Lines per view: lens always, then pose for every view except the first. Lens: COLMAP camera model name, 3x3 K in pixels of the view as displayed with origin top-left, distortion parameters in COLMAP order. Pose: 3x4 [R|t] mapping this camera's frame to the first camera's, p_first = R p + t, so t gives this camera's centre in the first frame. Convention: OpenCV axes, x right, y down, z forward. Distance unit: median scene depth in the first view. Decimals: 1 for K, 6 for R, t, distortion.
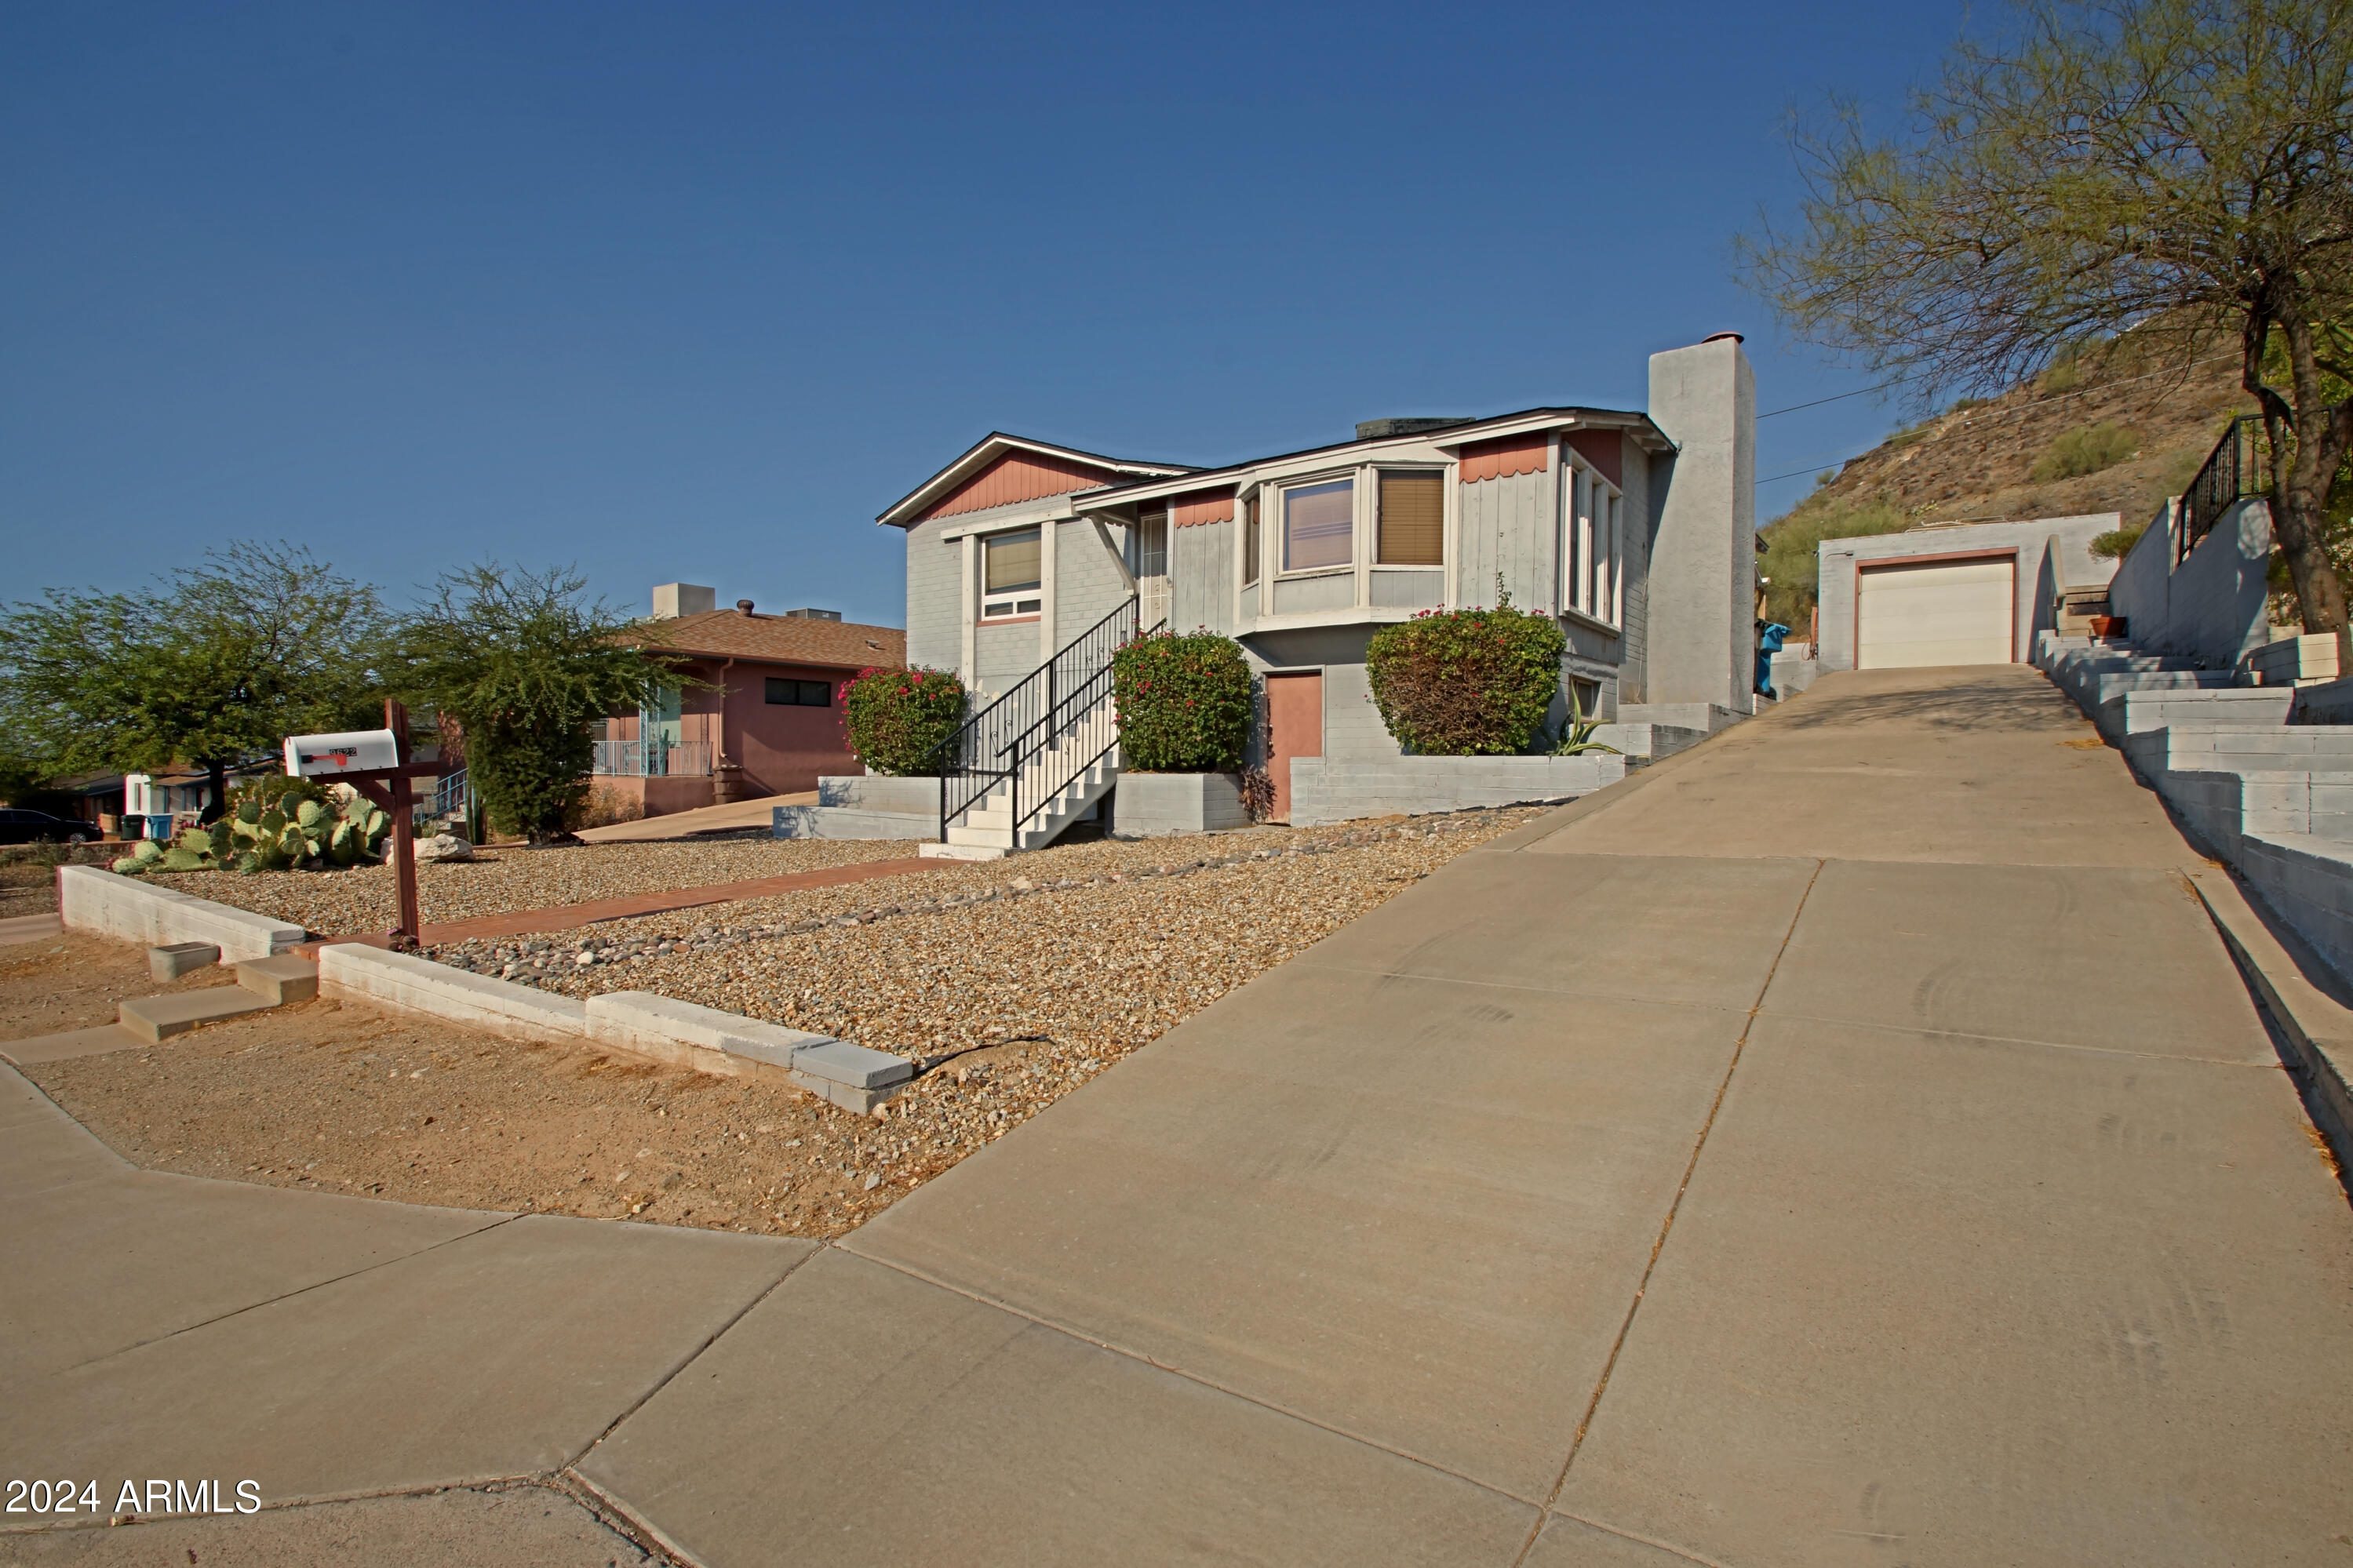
lens RADIAL K [[1092.6, 0, 1168.0], [0, 1092.6, 806.0], [0, 0, 1]] dist [-0.010073, -0.000784]
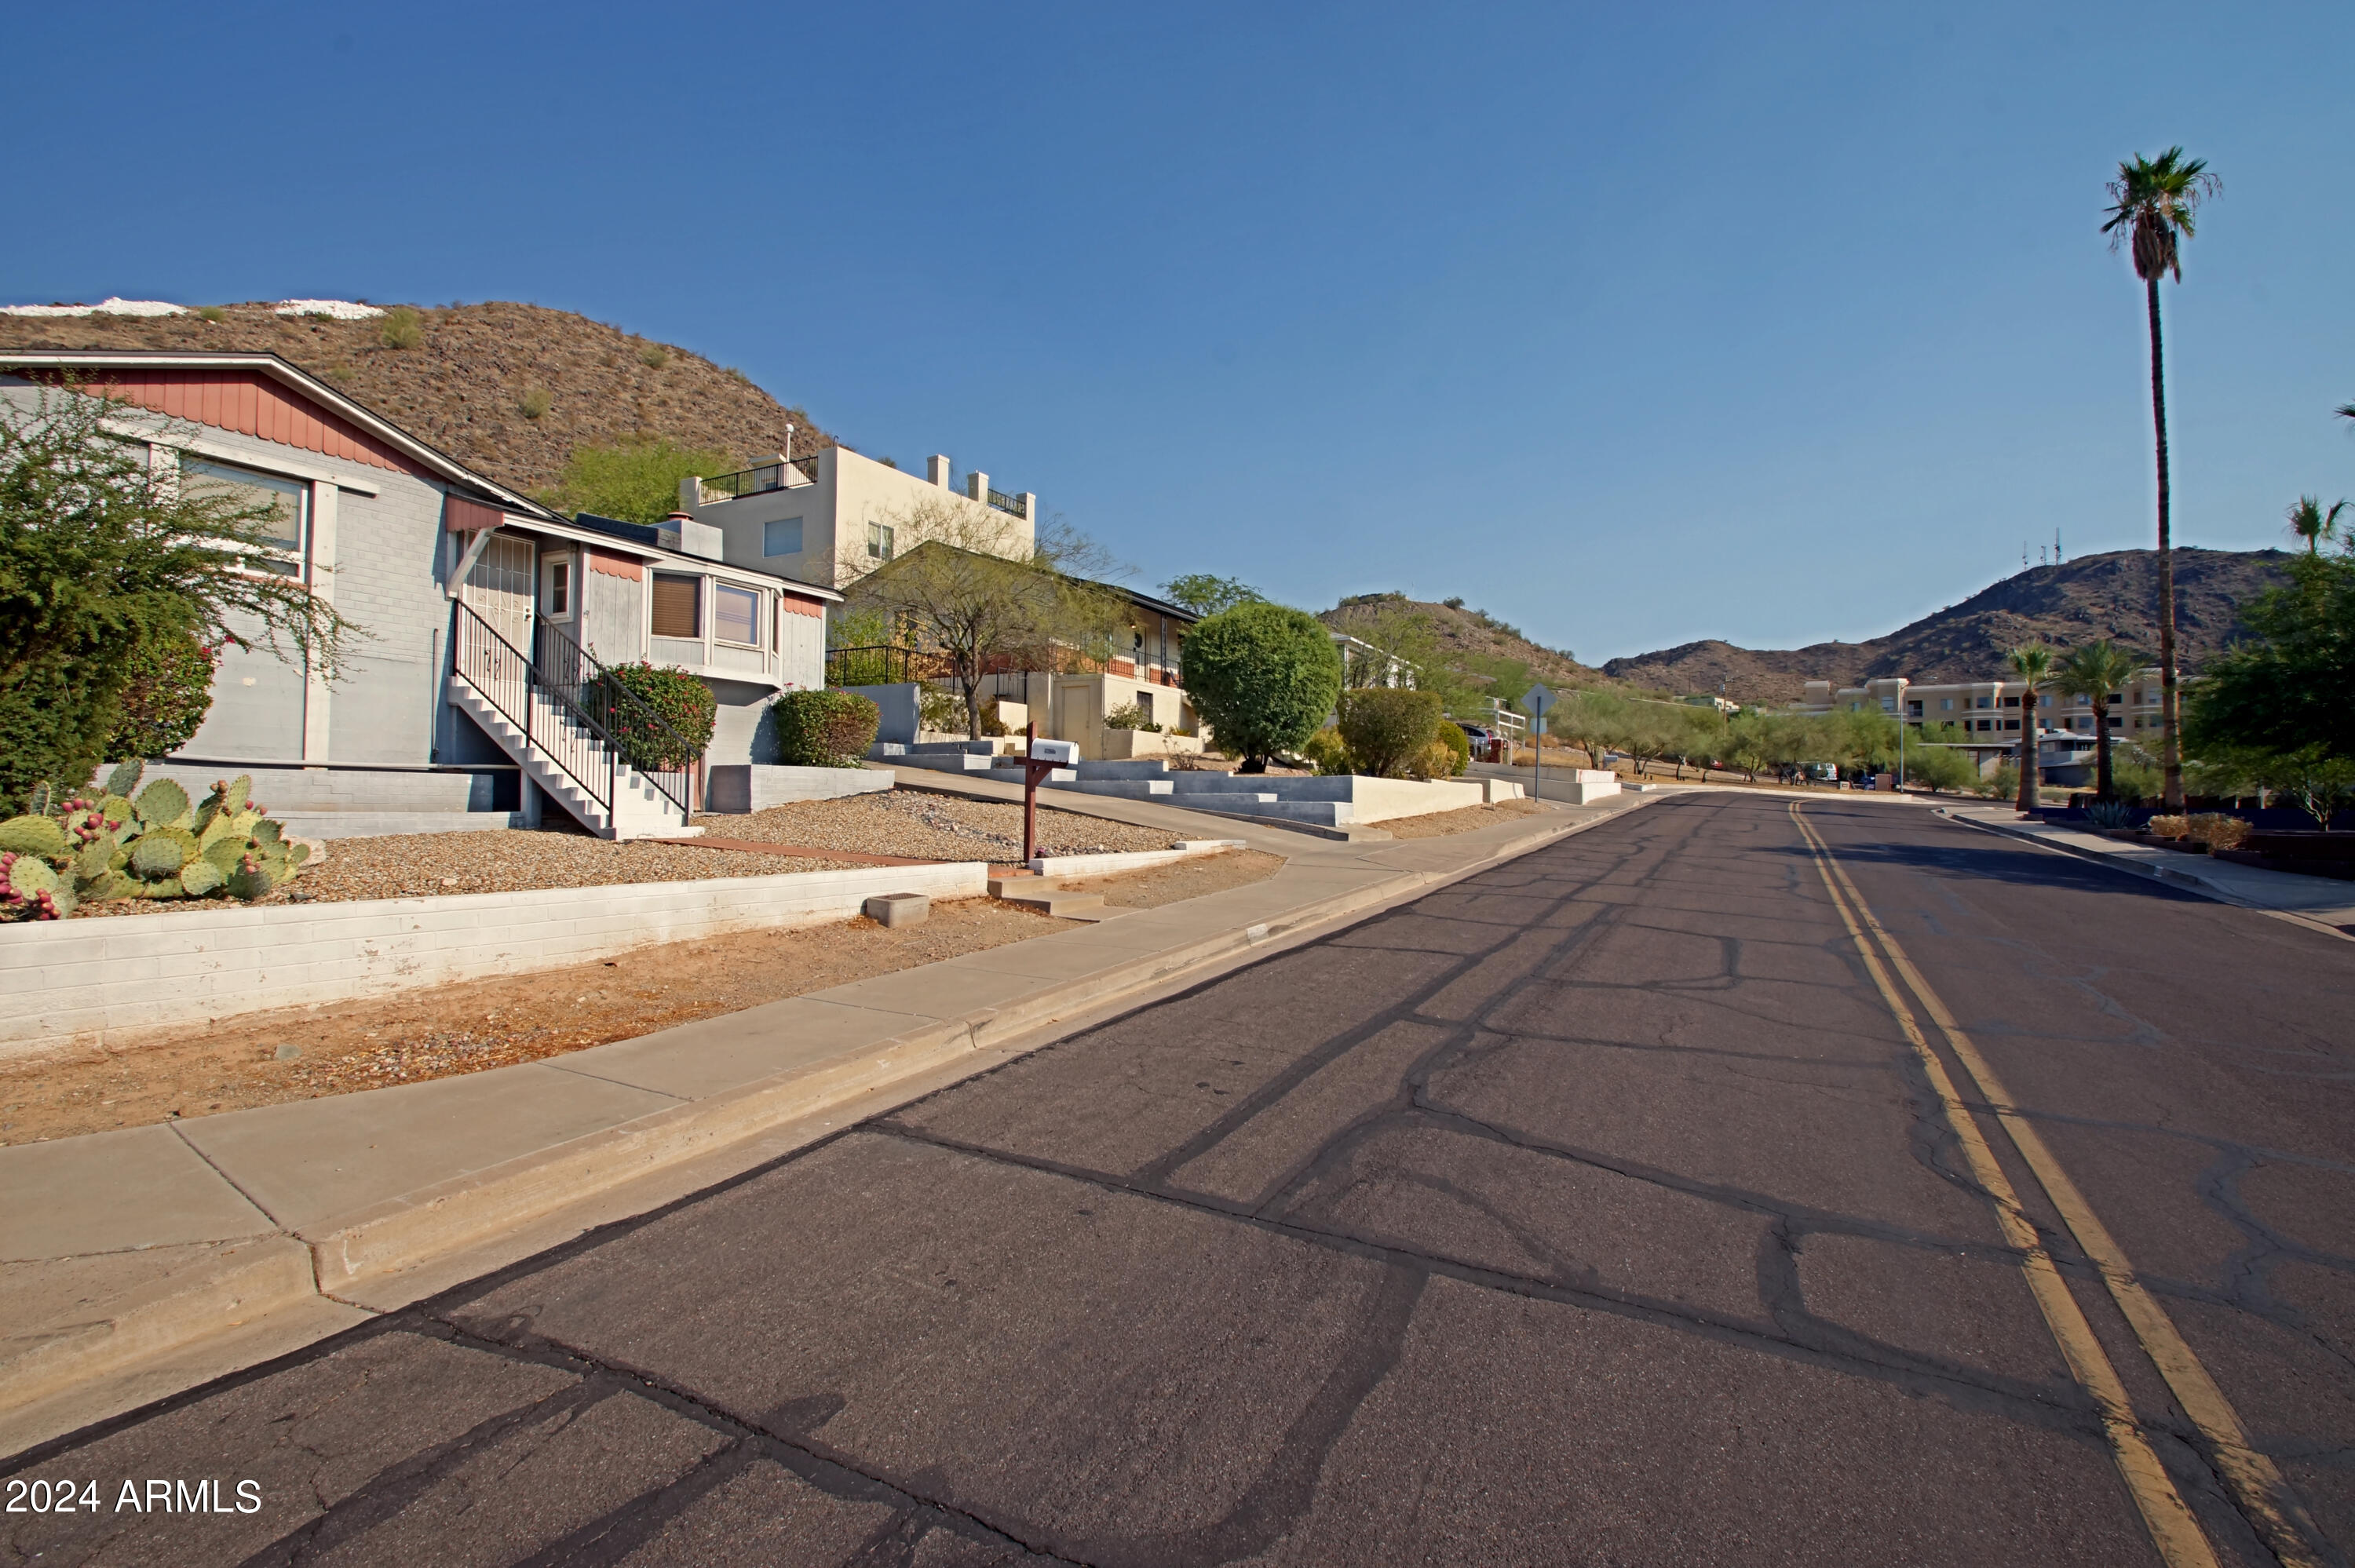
lens RADIAL K [[1087.6, 0, 1177.5], [0, 1087.6, 784.0], [0, 0, 1]] dist [0.011811, -0.017579]
pose [[-0.147944, 0.018769, 0.988818, -1.294375], [0.028975, 0.999473, -0.014636, 0.020145], [-0.988571, 0.026486, -0.148410, 0.543388]]
